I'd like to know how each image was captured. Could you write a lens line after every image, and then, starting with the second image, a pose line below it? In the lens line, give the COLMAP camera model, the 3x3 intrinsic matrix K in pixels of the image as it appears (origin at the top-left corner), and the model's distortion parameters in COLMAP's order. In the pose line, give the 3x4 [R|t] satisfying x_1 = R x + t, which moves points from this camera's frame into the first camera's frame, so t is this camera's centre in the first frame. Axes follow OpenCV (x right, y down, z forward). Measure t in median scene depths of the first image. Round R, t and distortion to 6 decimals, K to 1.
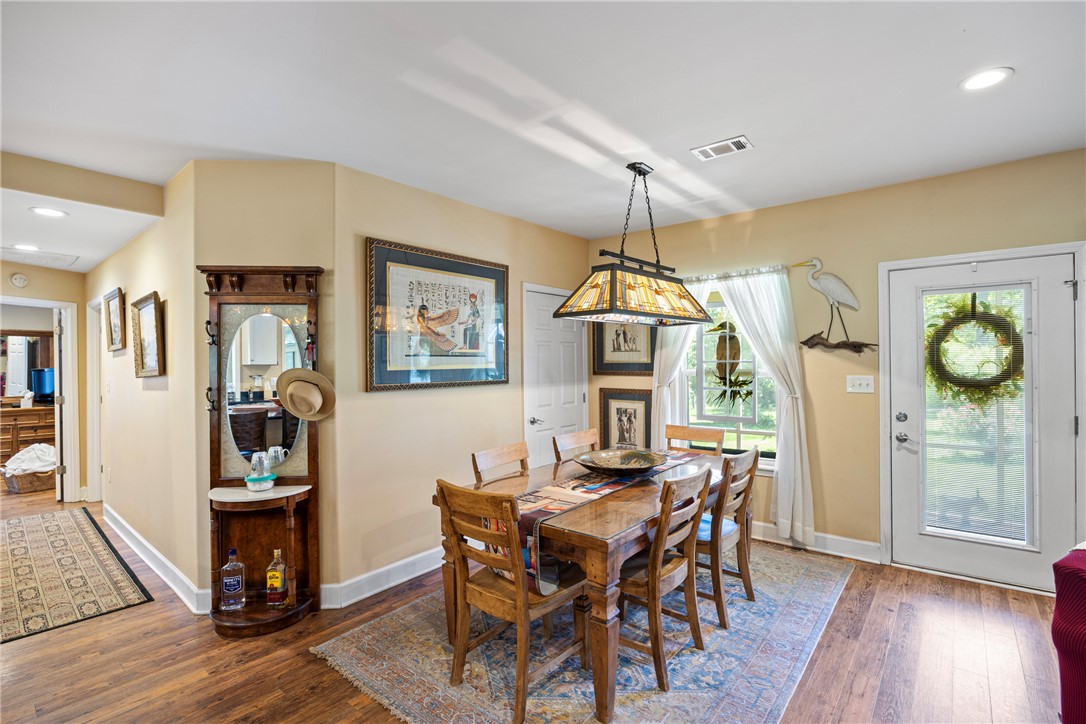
lens RADIAL K [[506.1, 0, 543.0], [0, 506.1, 362.0], [0, 0, 1]] dist [-0.011328, -0.000042]
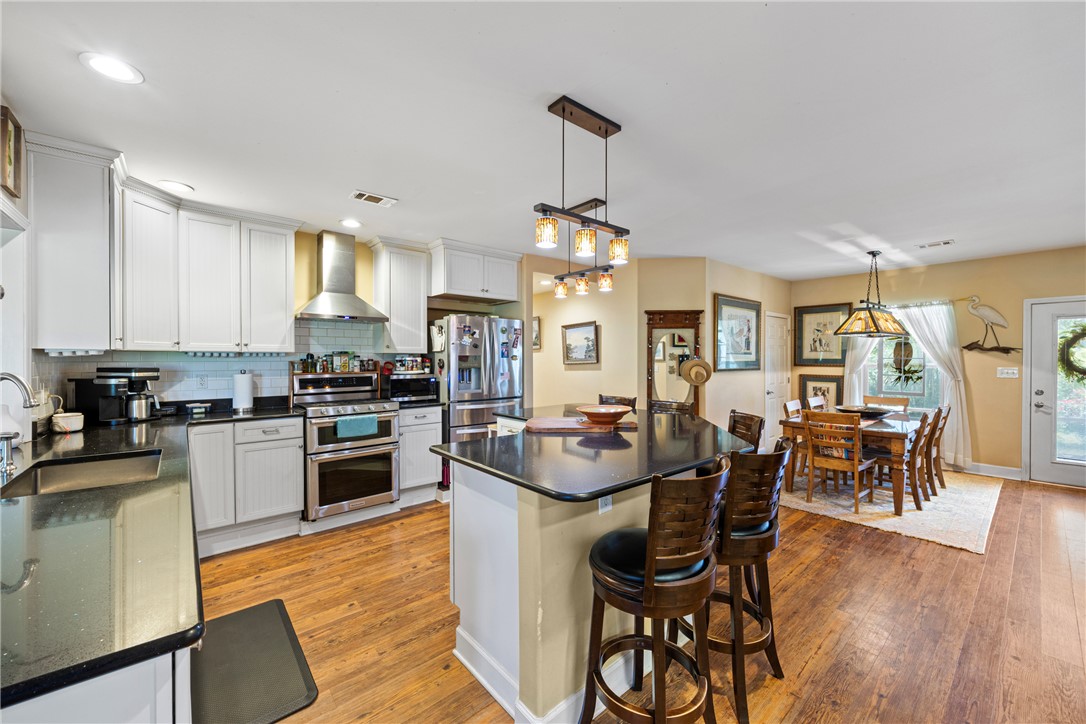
lens RADIAL K [[417.9, 0, 545.5], [0, 417.9, 362.4], [0, 0, 1]] dist [0.001976, -0.000413]
pose [[0.983038, 0.010069, -0.183123, -0.597382], [-0.008092, 0.999901, 0.011540, 0.006923], [0.183221, -0.009862, 0.983022, -0.615314]]
